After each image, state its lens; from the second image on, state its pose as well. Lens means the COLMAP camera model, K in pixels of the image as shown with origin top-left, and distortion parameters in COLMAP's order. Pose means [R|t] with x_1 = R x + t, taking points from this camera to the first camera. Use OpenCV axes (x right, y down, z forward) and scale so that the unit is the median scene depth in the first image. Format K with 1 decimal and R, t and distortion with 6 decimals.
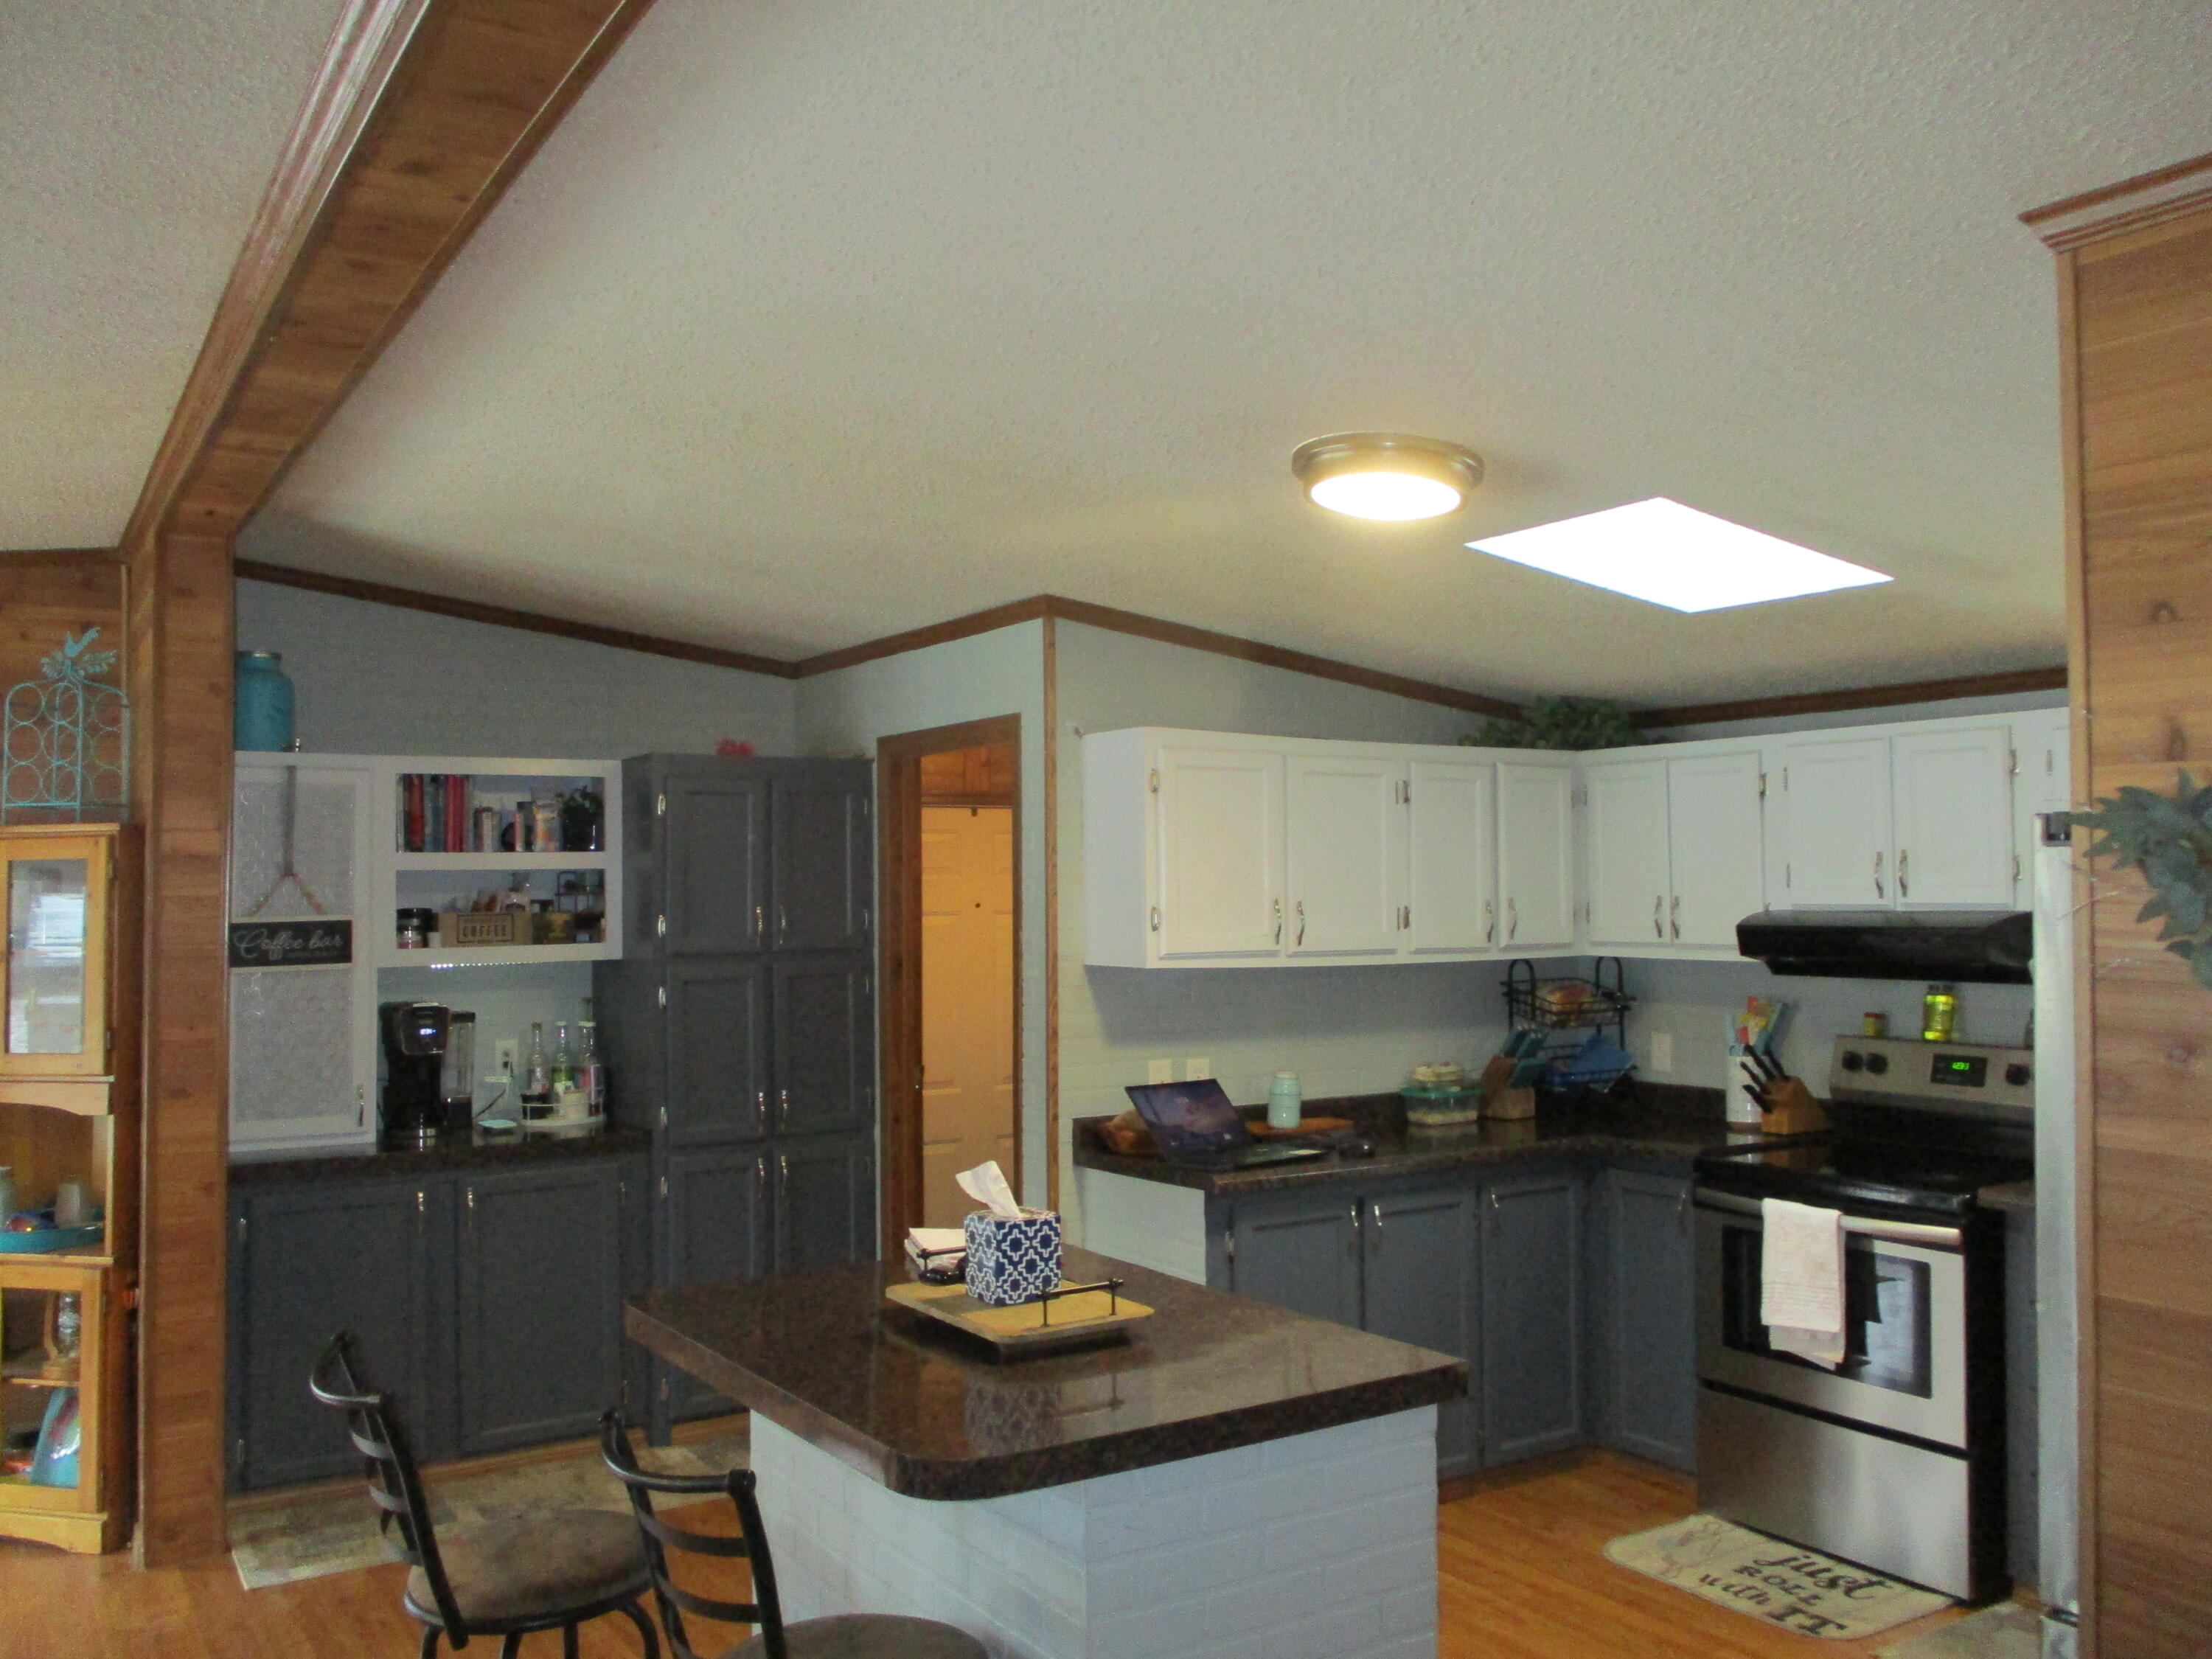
lens RADIAL K [[1801.1, 0, 1139.1], [0, 1801.1, 818.0], [0, 0, 1]] dist [-0.040258, 0.004452]
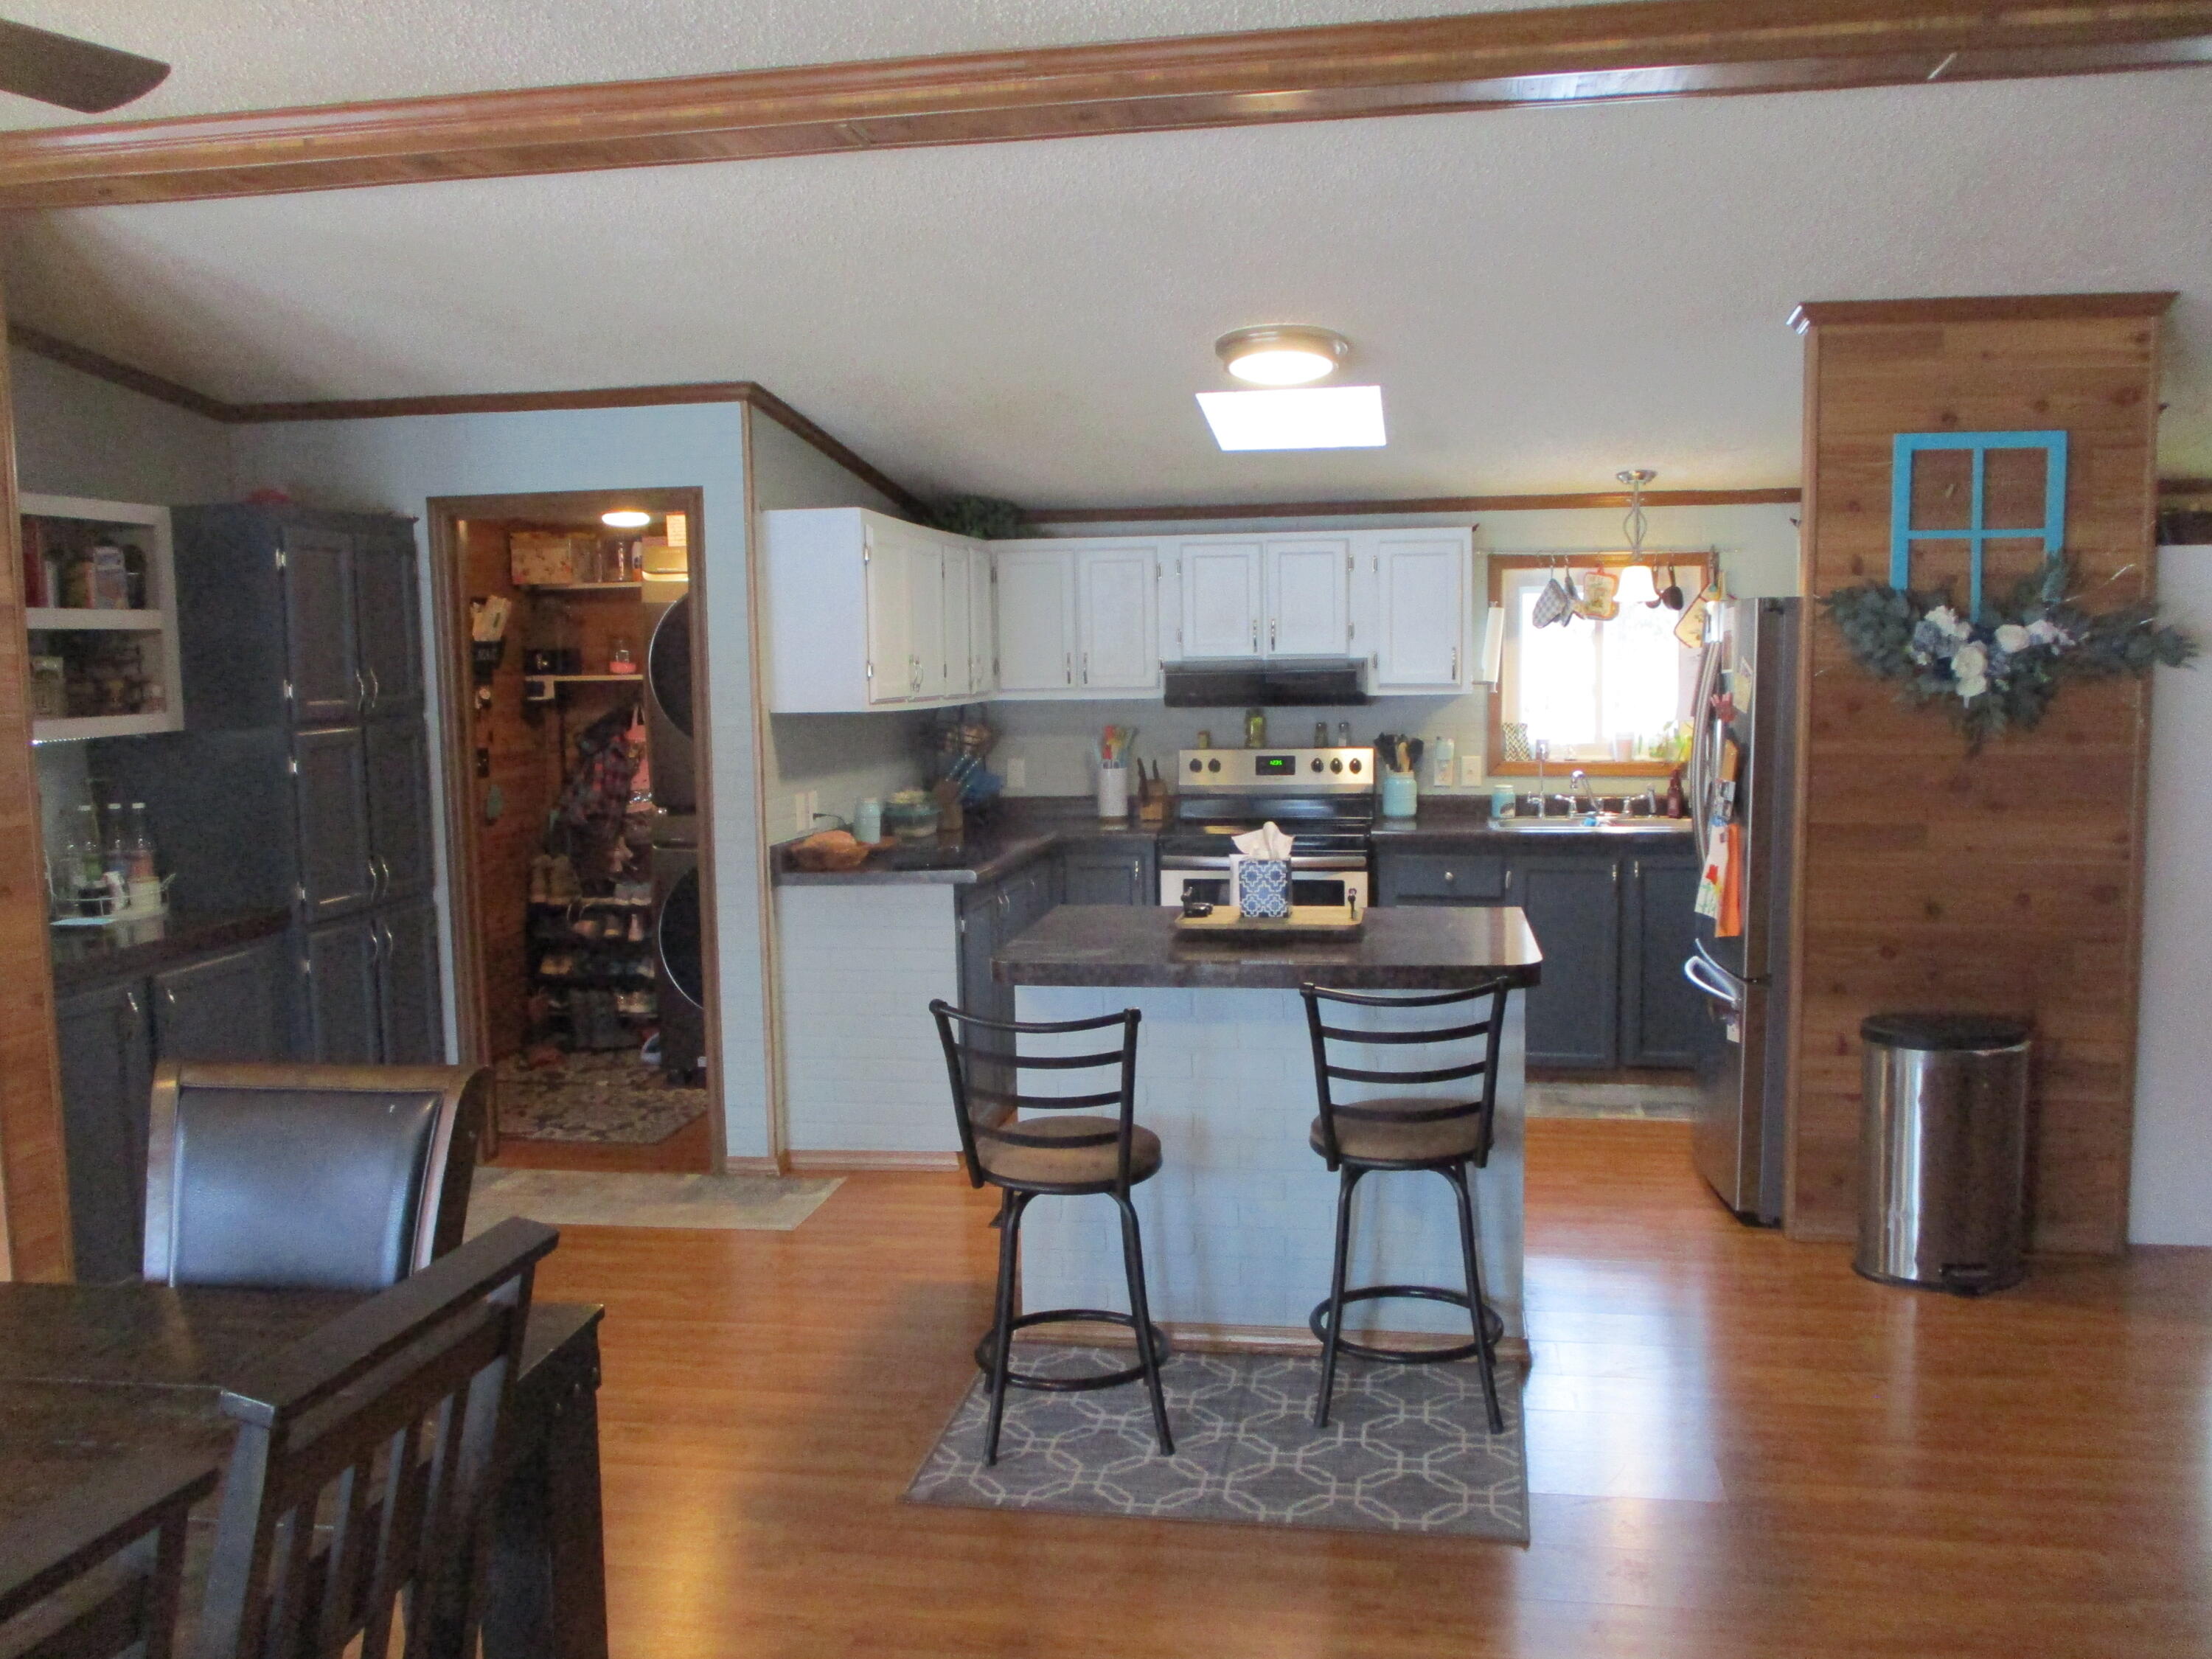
lens RADIAL K [[1801.1, 0, 1123.0], [0, 1801.1, 826.5], [0, 0, 1]] dist [-0.040258, 0.004452]
pose [[0.684219, -0.073938, 0.725519, -0.723876], [-0.018187, 0.992808, 0.118330, 0.013917], [-0.729050, -0.094159, 0.677953, 0.053621]]
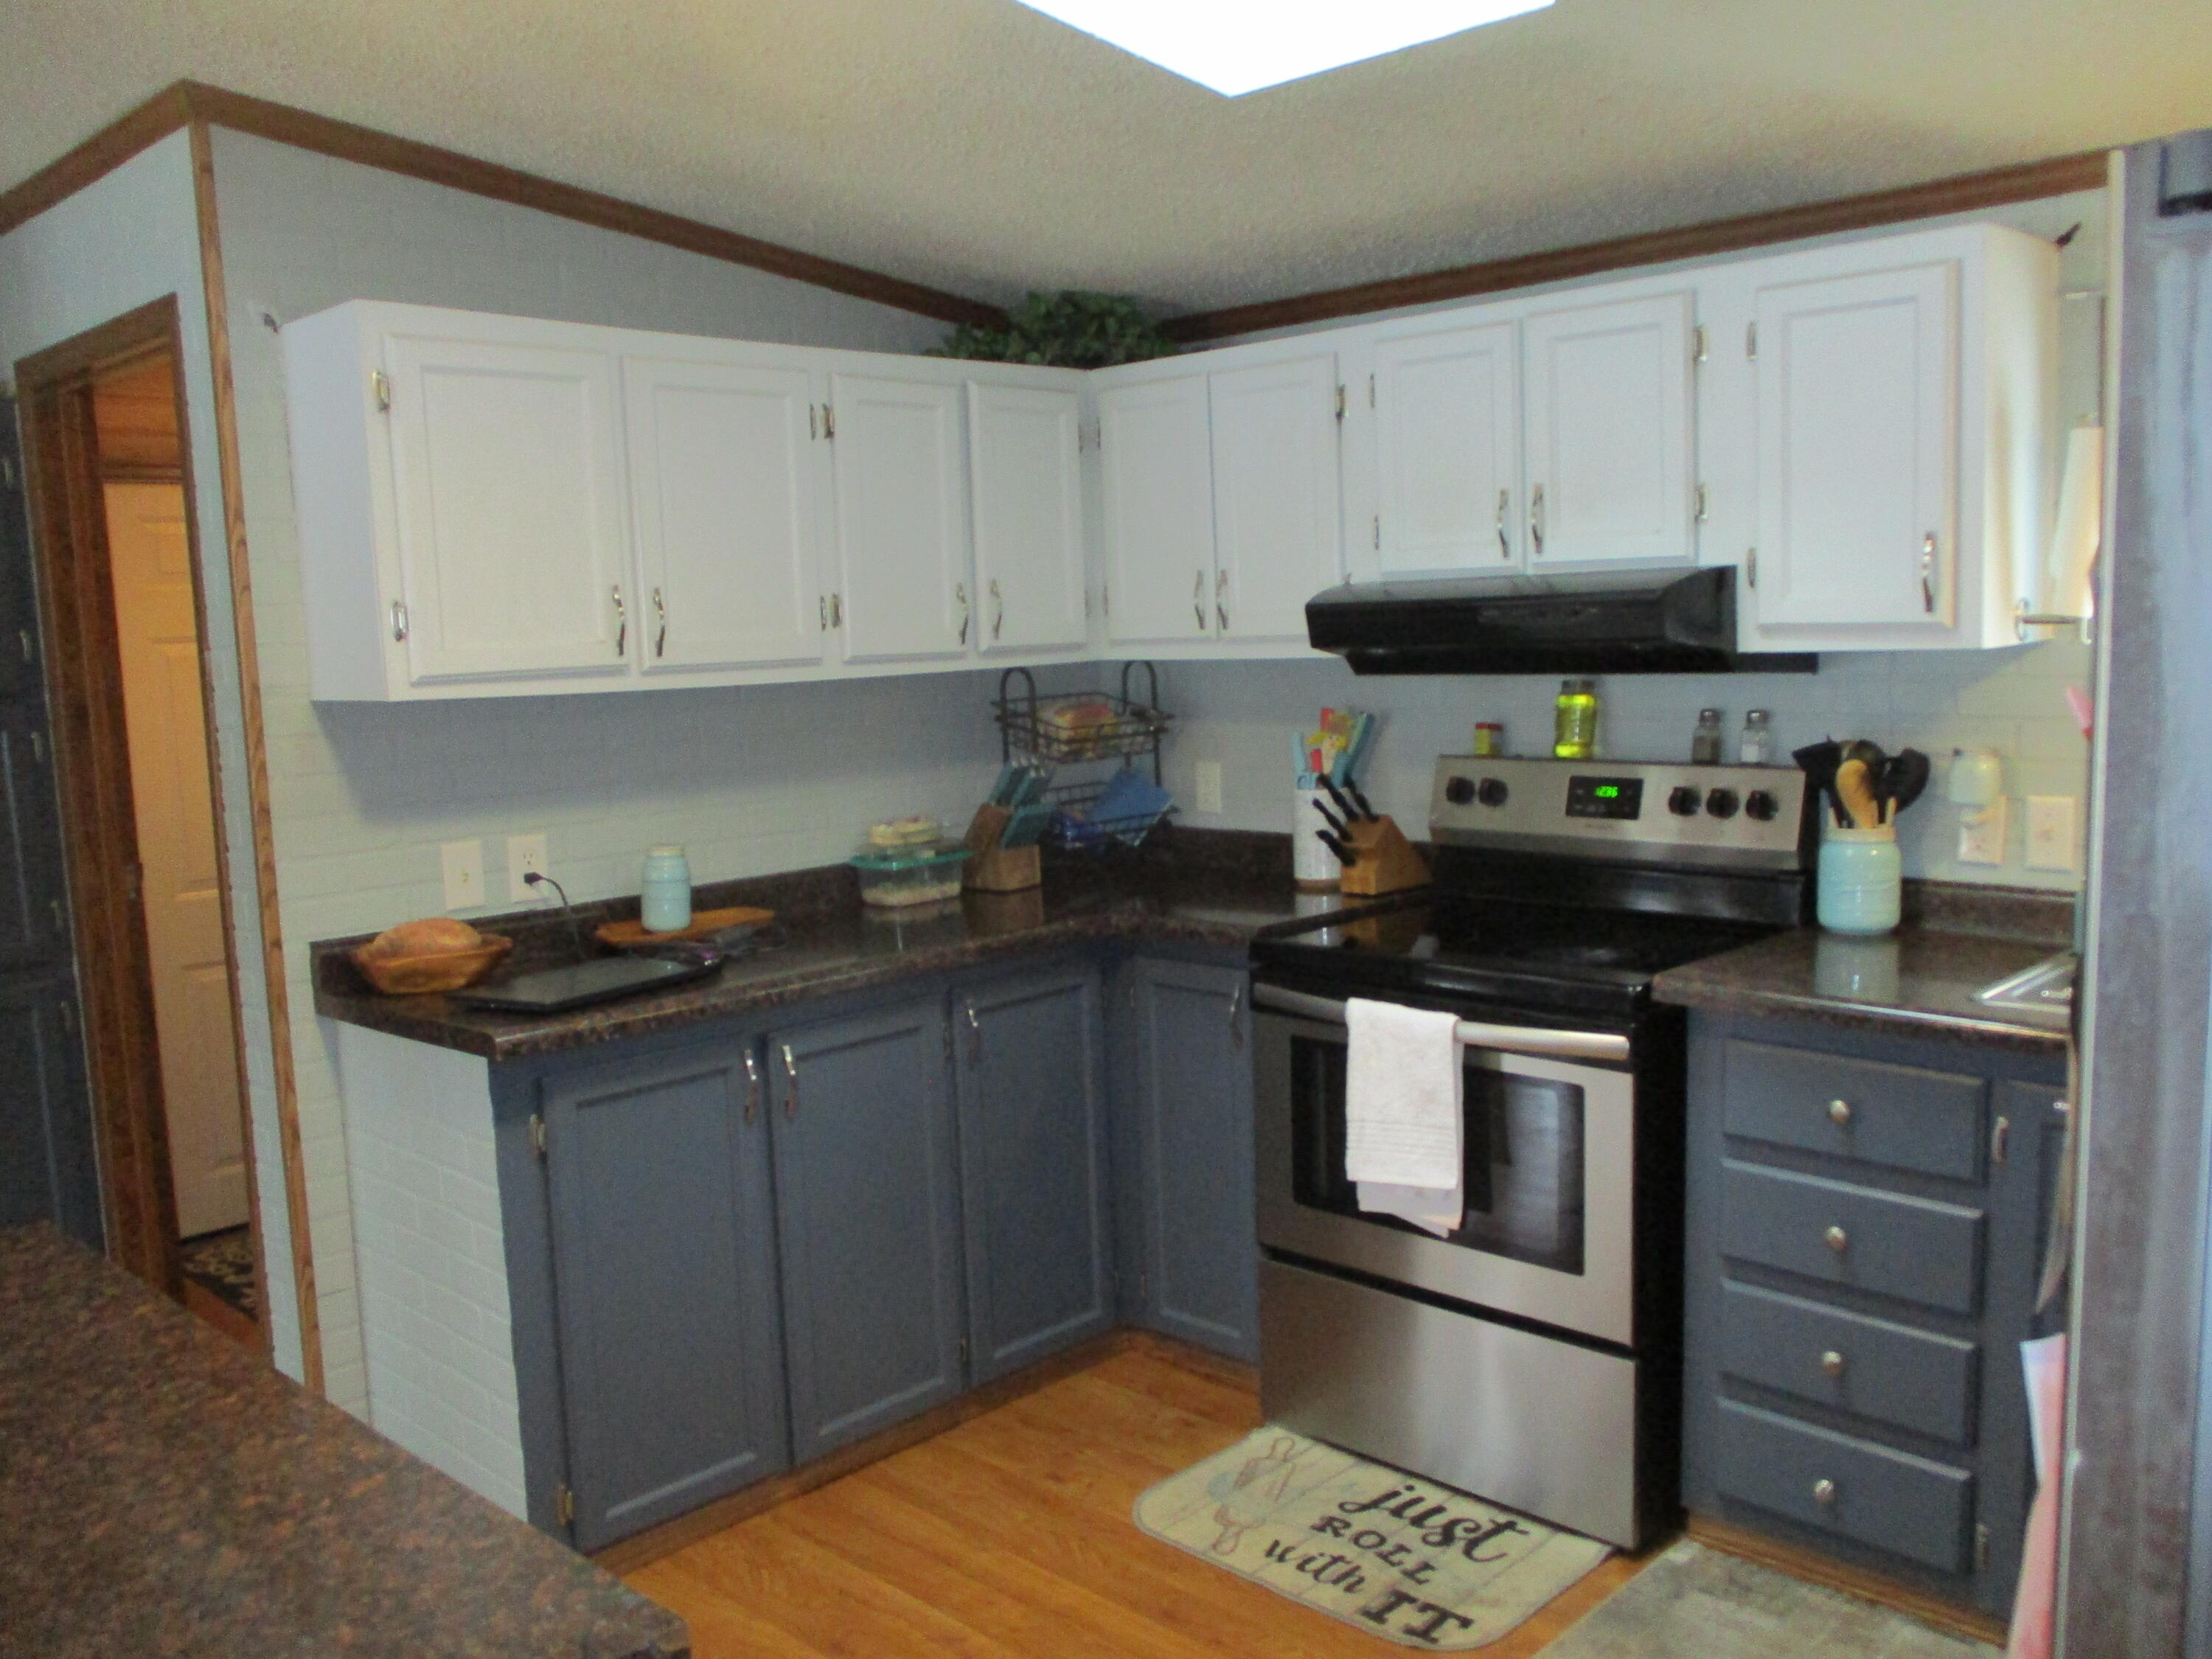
lens RADIAL K [[1801.1, 0, 1119.4], [0, 1801.1, 834.5], [0, 0, 1]] dist [-0.040258, 0.004452]
pose [[0.975408, -0.056752, 0.212974, 0.110474], [0.022651, 0.986976, 0.159263, 0.035225], [-0.219239, -0.150523, 0.963990, 0.333660]]
